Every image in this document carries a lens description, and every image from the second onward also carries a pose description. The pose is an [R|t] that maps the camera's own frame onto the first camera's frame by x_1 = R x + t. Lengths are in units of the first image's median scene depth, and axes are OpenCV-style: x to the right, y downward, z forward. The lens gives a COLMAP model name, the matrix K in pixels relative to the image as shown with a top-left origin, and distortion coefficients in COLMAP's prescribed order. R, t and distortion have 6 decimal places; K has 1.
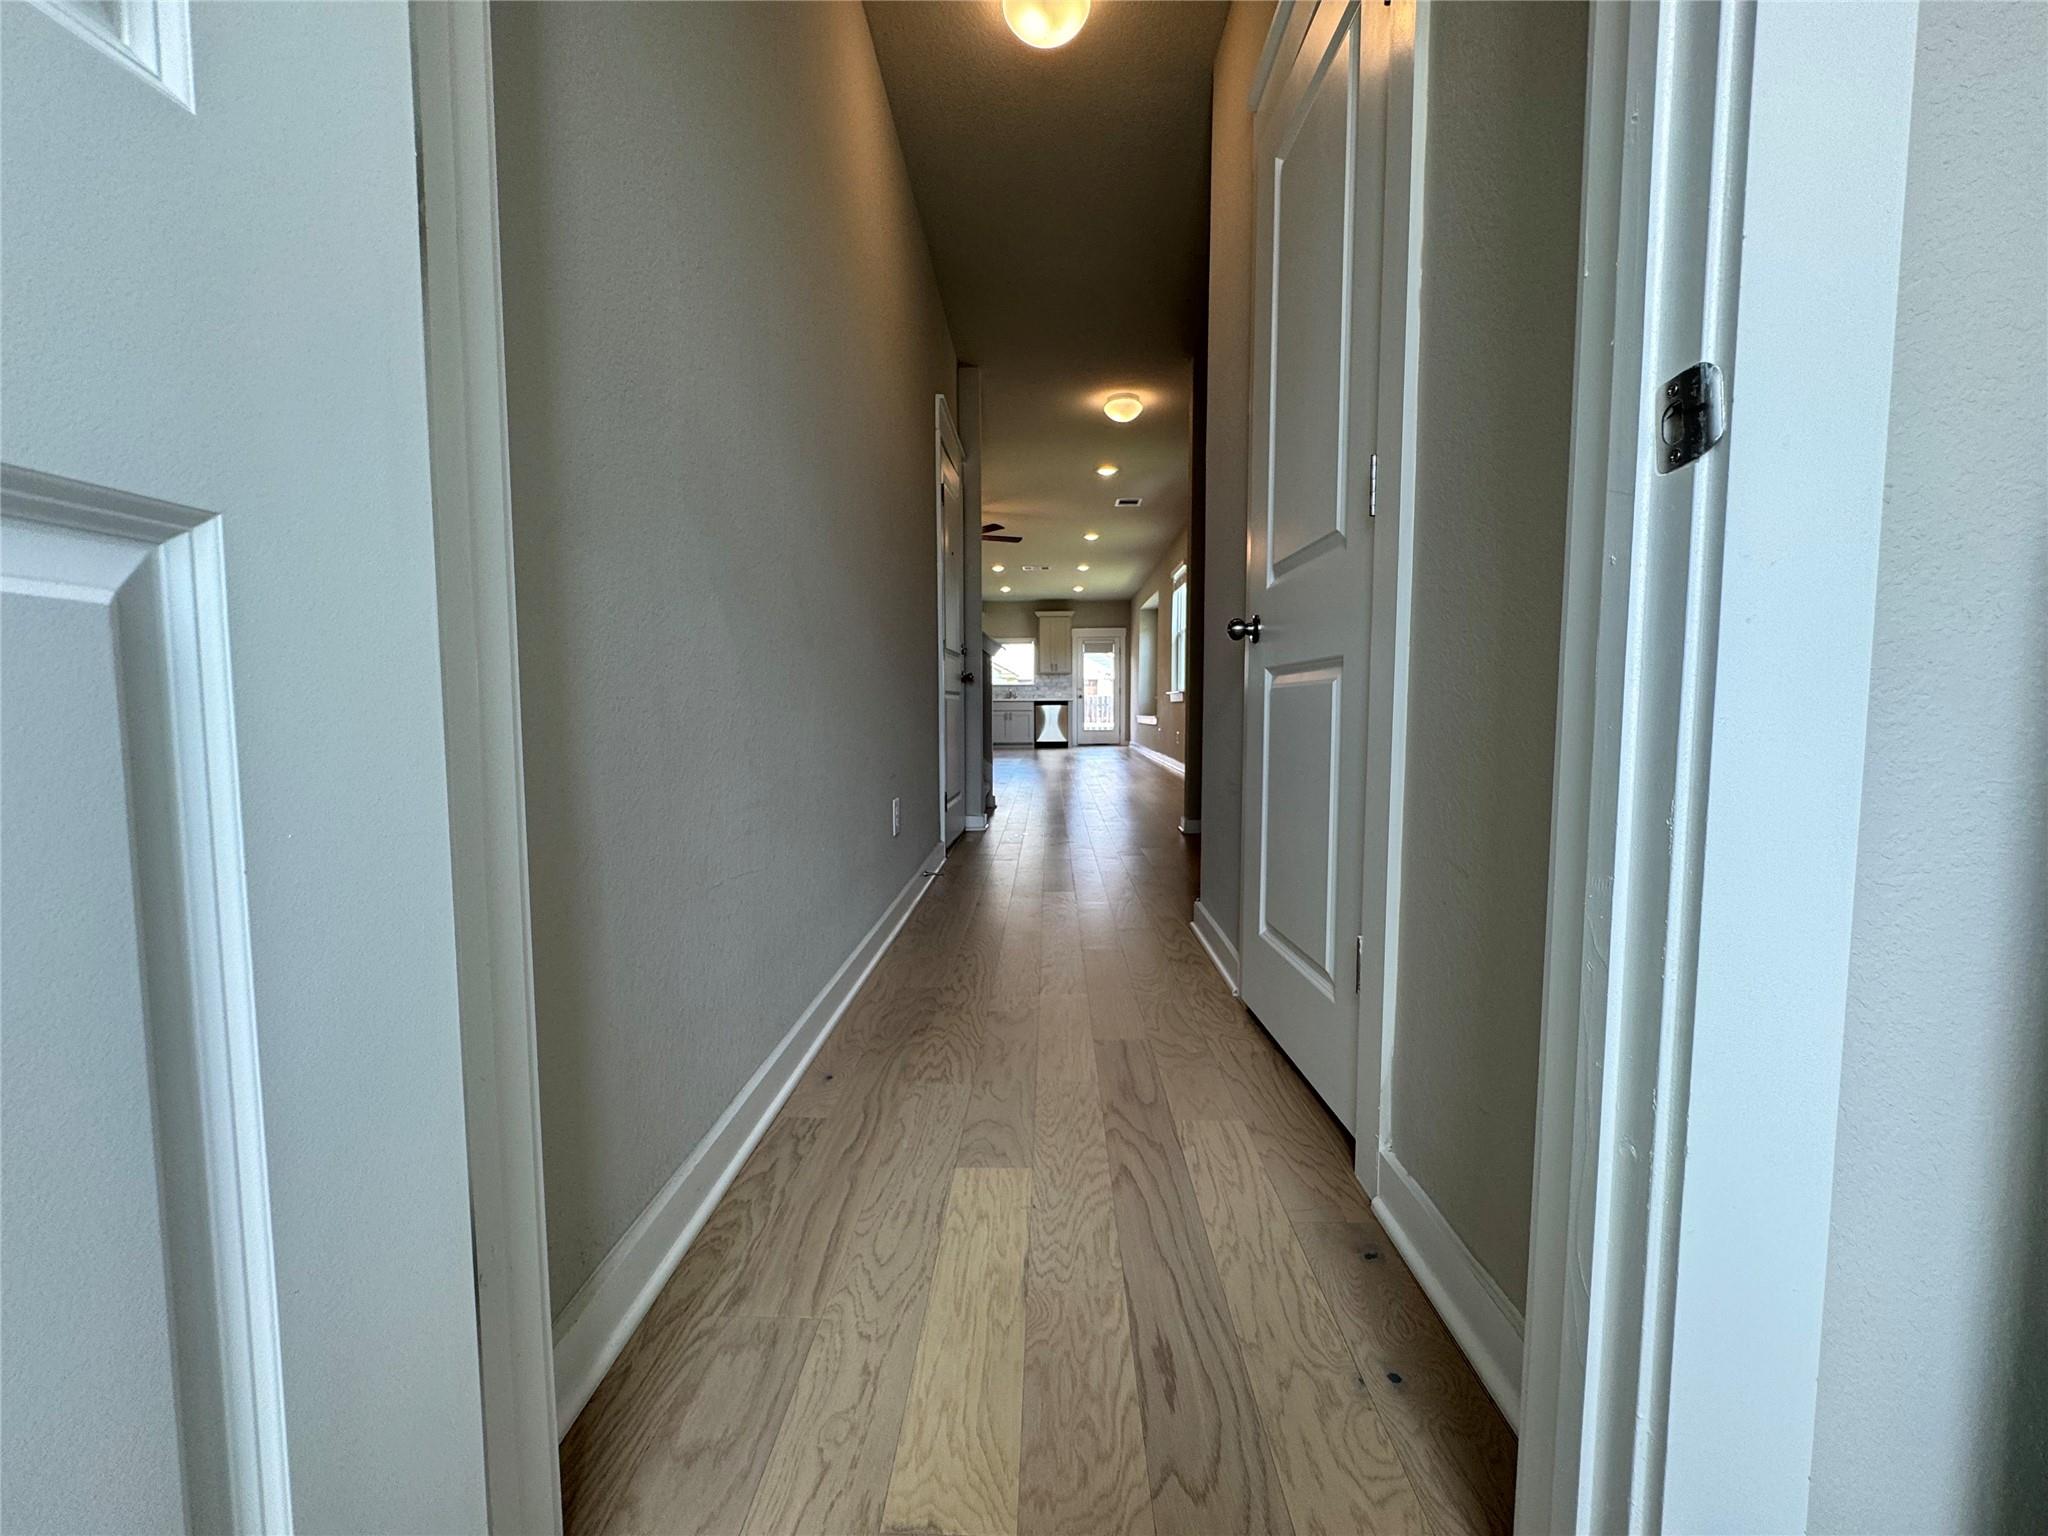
lens RADIAL K [[816.3, 0, 1026.9], [0, 816.3, 766.6], [0, 0, 1]] dist [-0.005134, 0.000055]
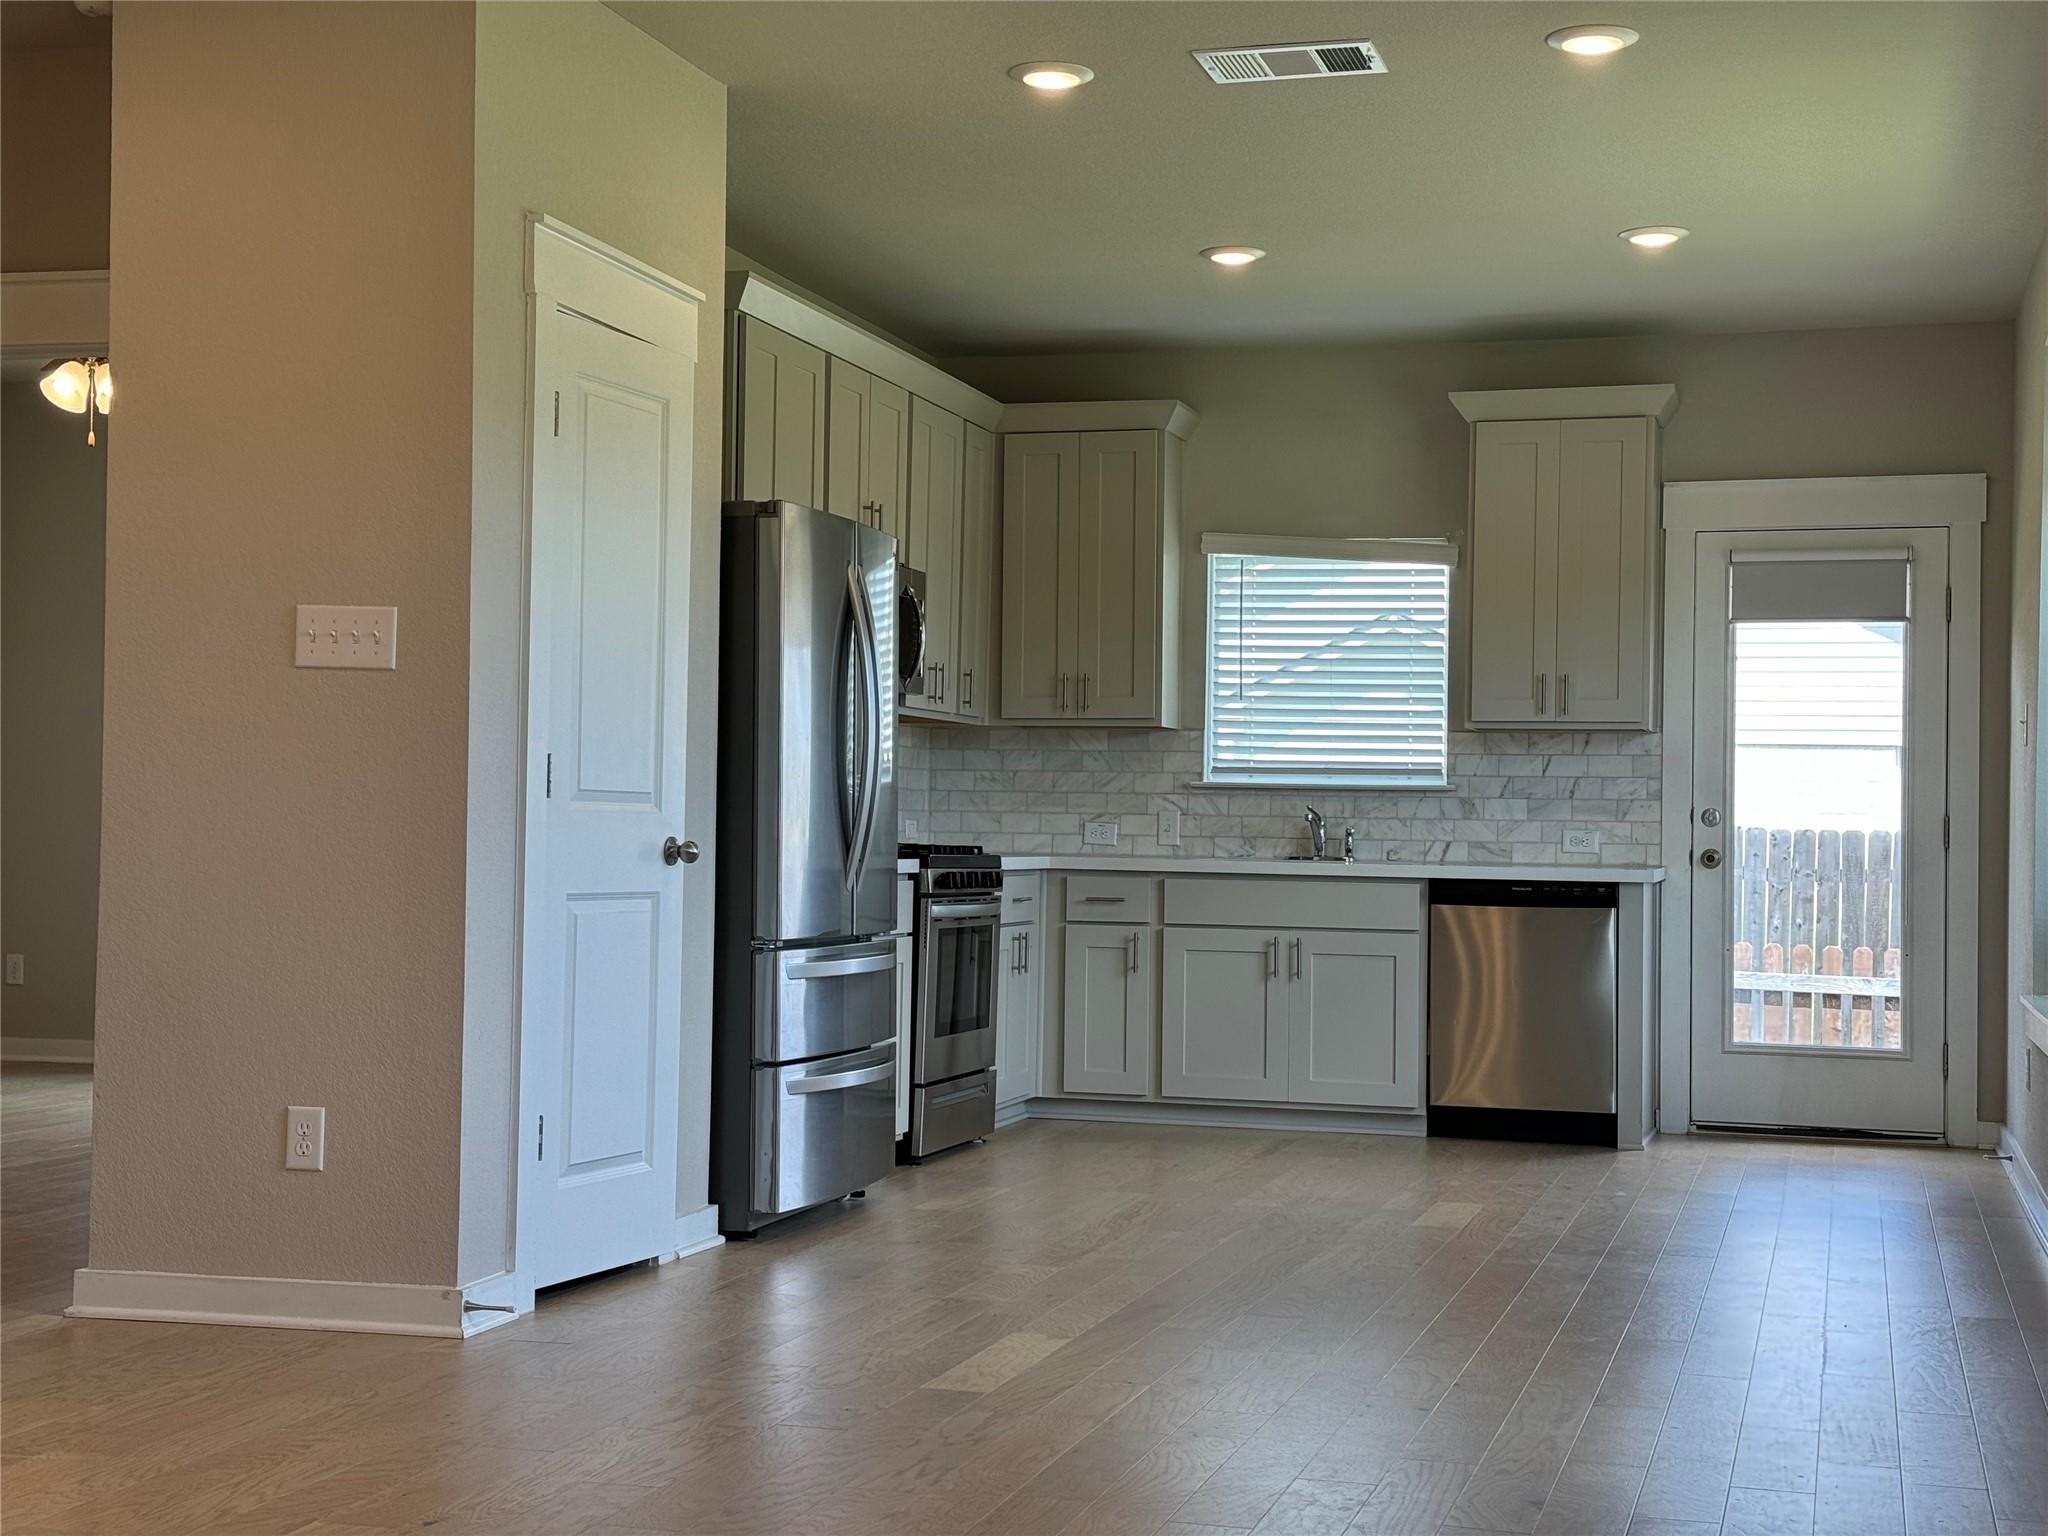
lens RADIAL K [[2833.5, 0, 1016.5], [0, 2833.5, 764.0], [0, 0, 1]] dist [0.119610, 0.077117]
pose [[0.967211, 0.013302, -0.253626, 0.078952], [-0.037639, 0.995108, -0.091347, -0.044377], [0.251170, 0.097898, 0.962979, 0.363528]]
